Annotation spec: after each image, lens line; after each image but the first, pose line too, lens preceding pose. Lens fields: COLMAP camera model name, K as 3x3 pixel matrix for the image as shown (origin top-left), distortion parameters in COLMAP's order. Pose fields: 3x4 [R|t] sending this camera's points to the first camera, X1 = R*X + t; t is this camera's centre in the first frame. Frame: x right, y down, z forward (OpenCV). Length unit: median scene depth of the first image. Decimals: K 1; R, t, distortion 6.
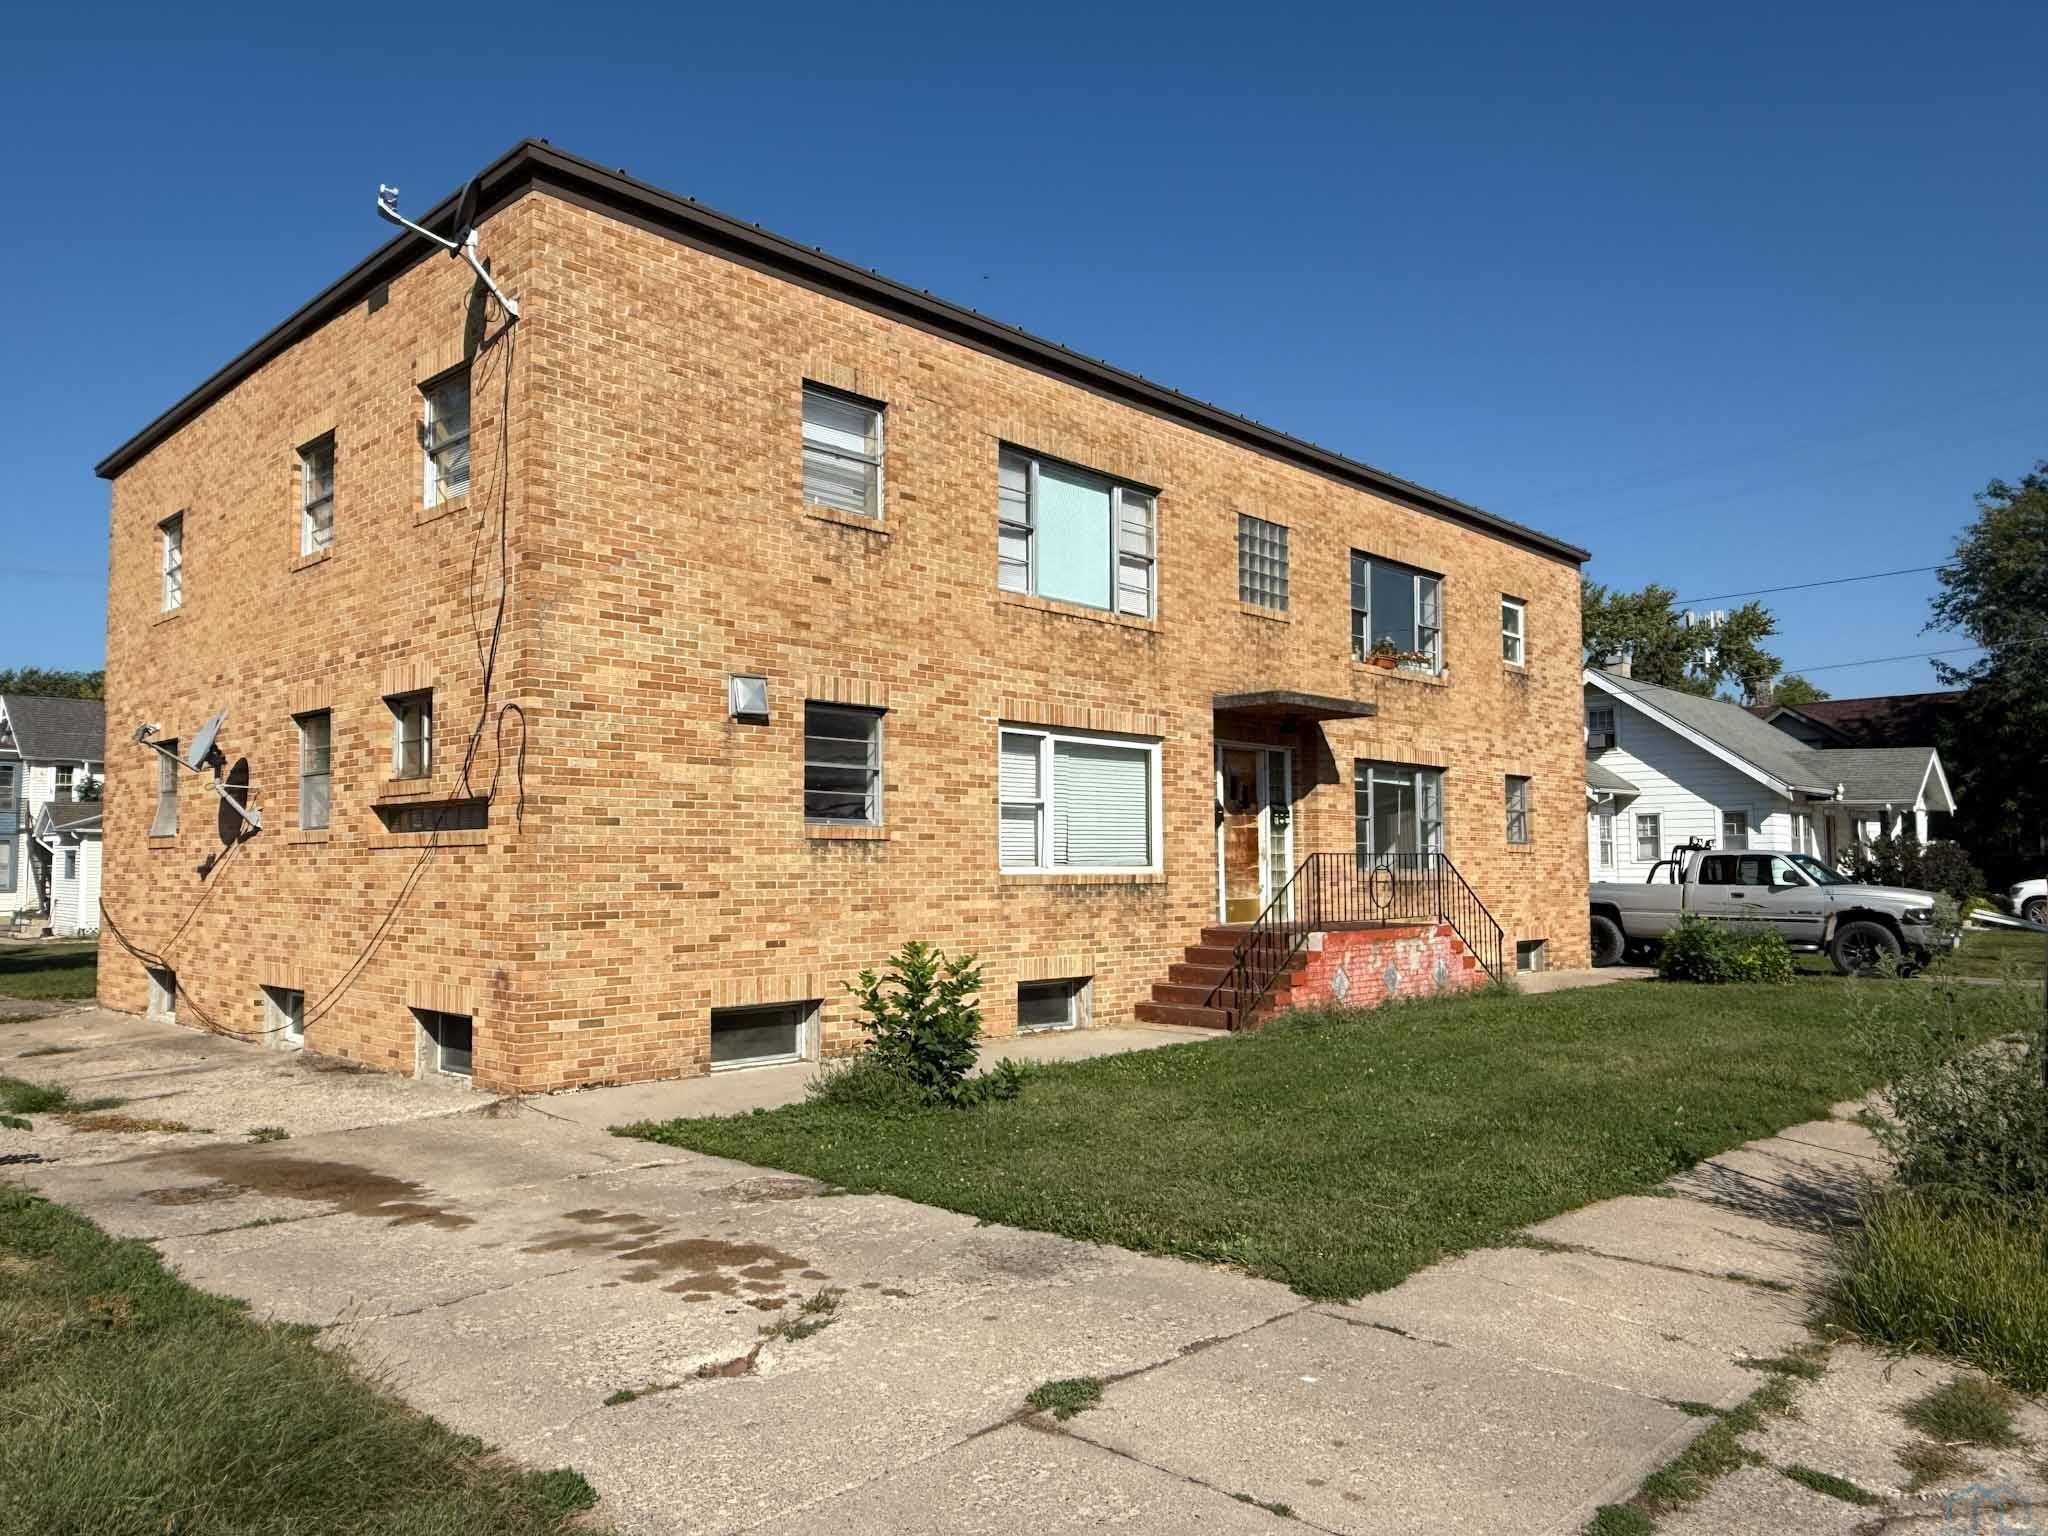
lens RADIAL K [[1417.5, 0, 1025.6], [0, 1417.5, 775.4], [0, 0, 1]] dist [0.069851, 0.000650]
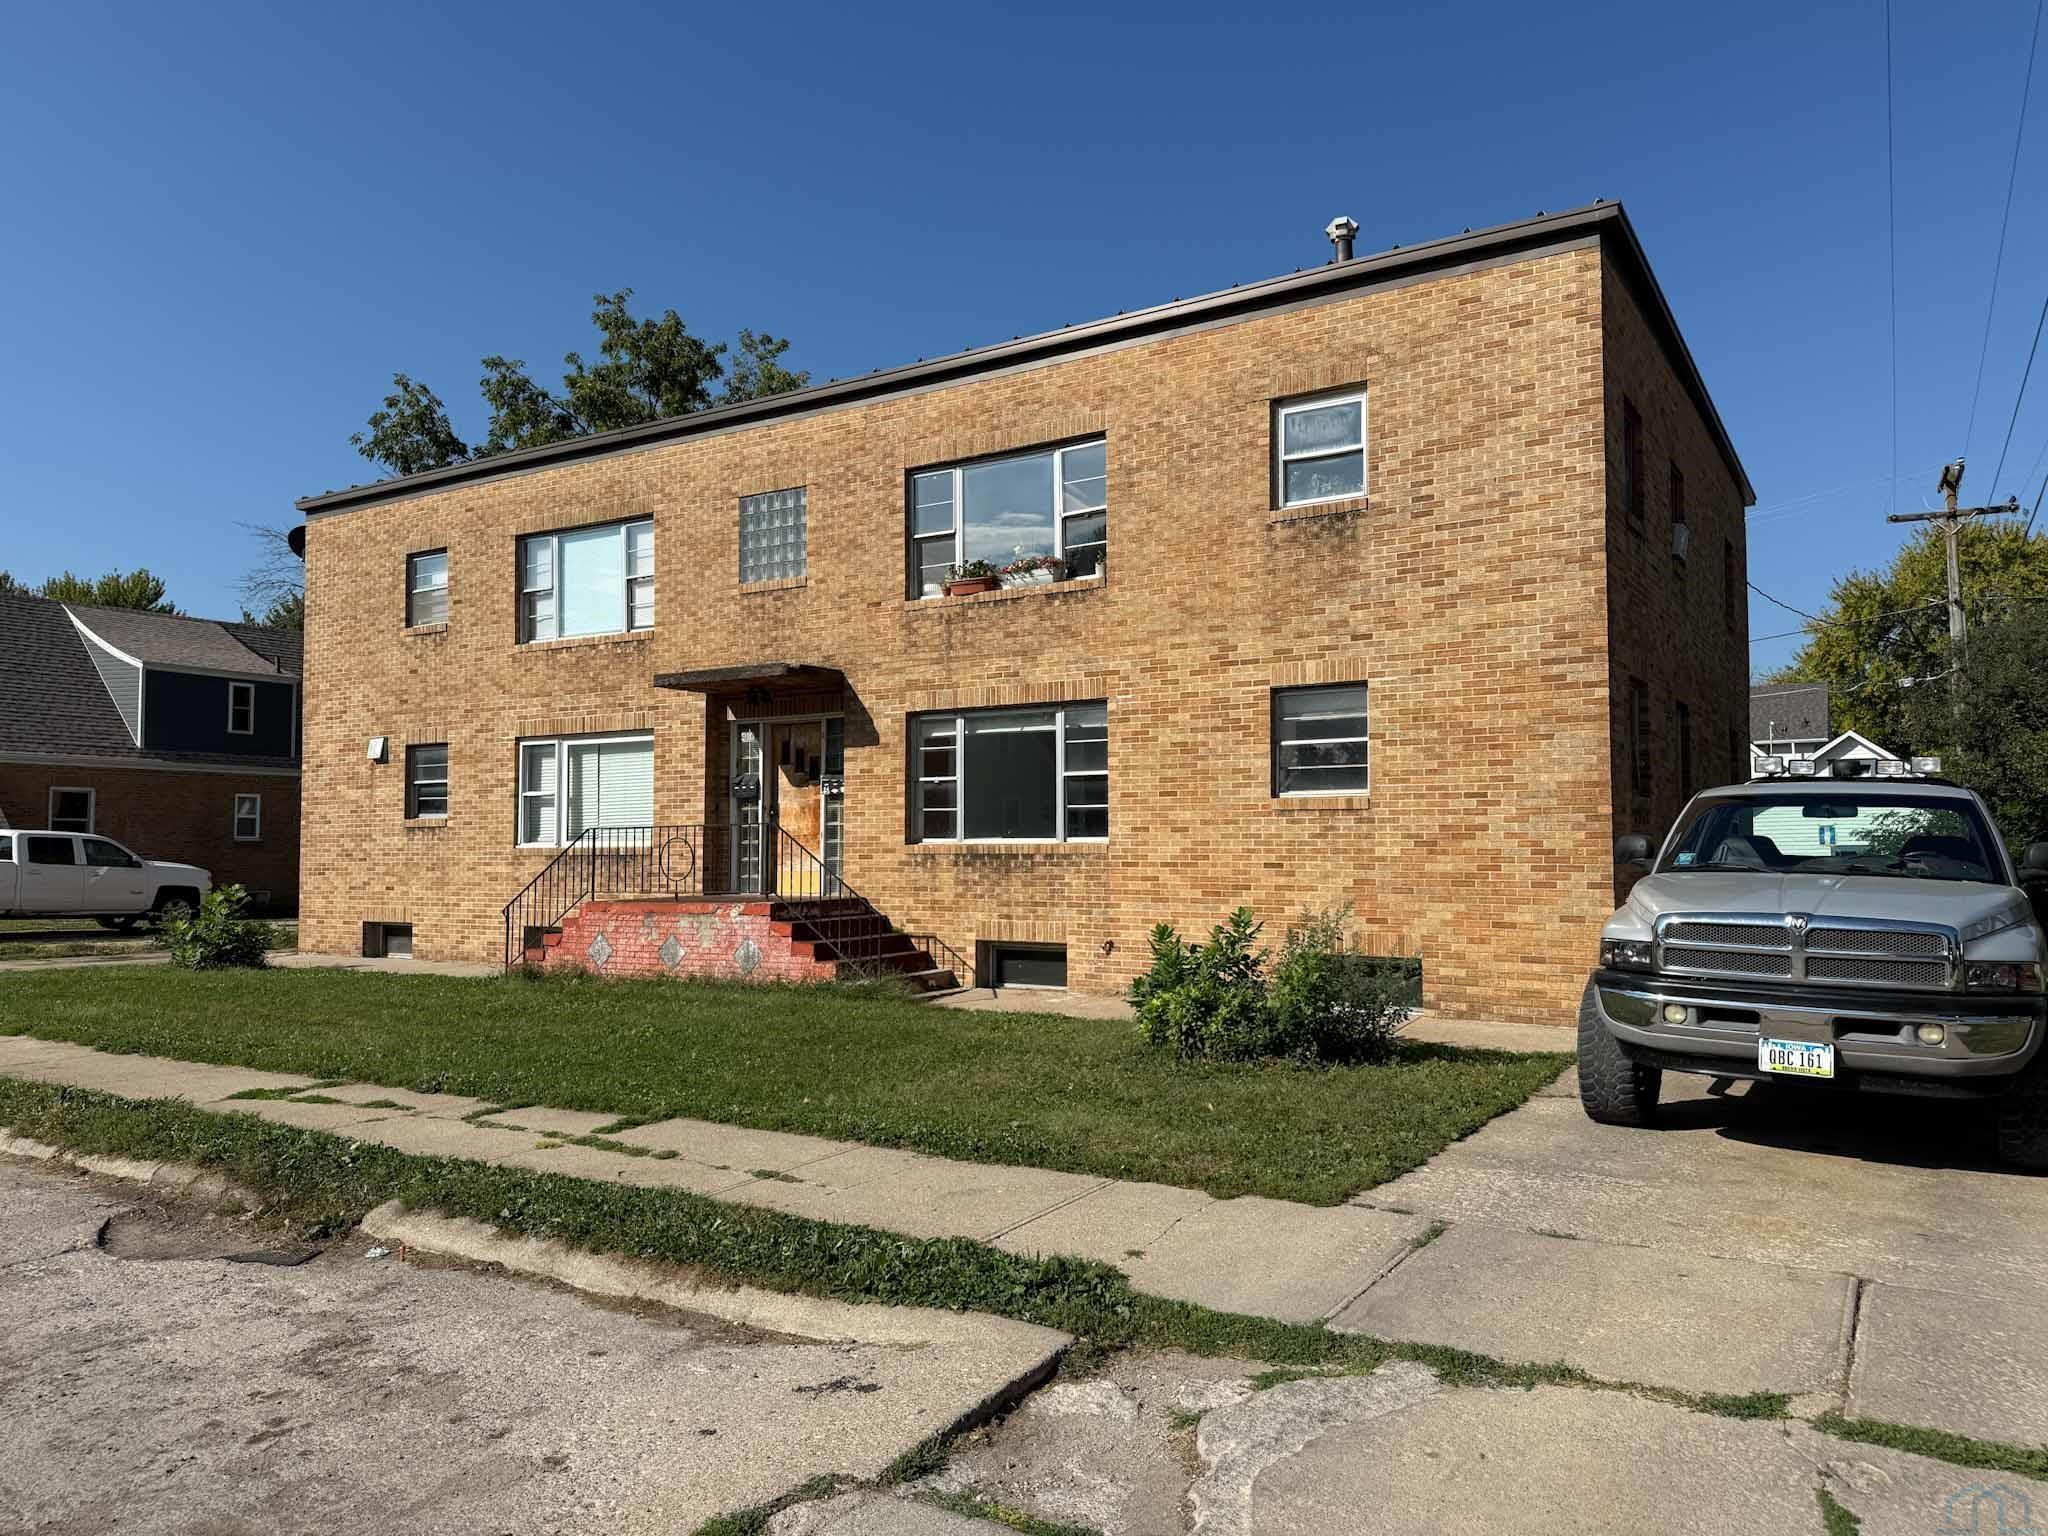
lens RADIAL K [[1417.5, 0, 1024.7], [0, 1417.5, 768.8], [0, 0, 1]] dist [0.069851, 0.000650]
pose [[0.212343, -0.046735, -0.976077, 1.300822], [0.075892, 0.996628, -0.031209, 0.065340], [0.974244, -0.067449, 0.215173, 1.050345]]
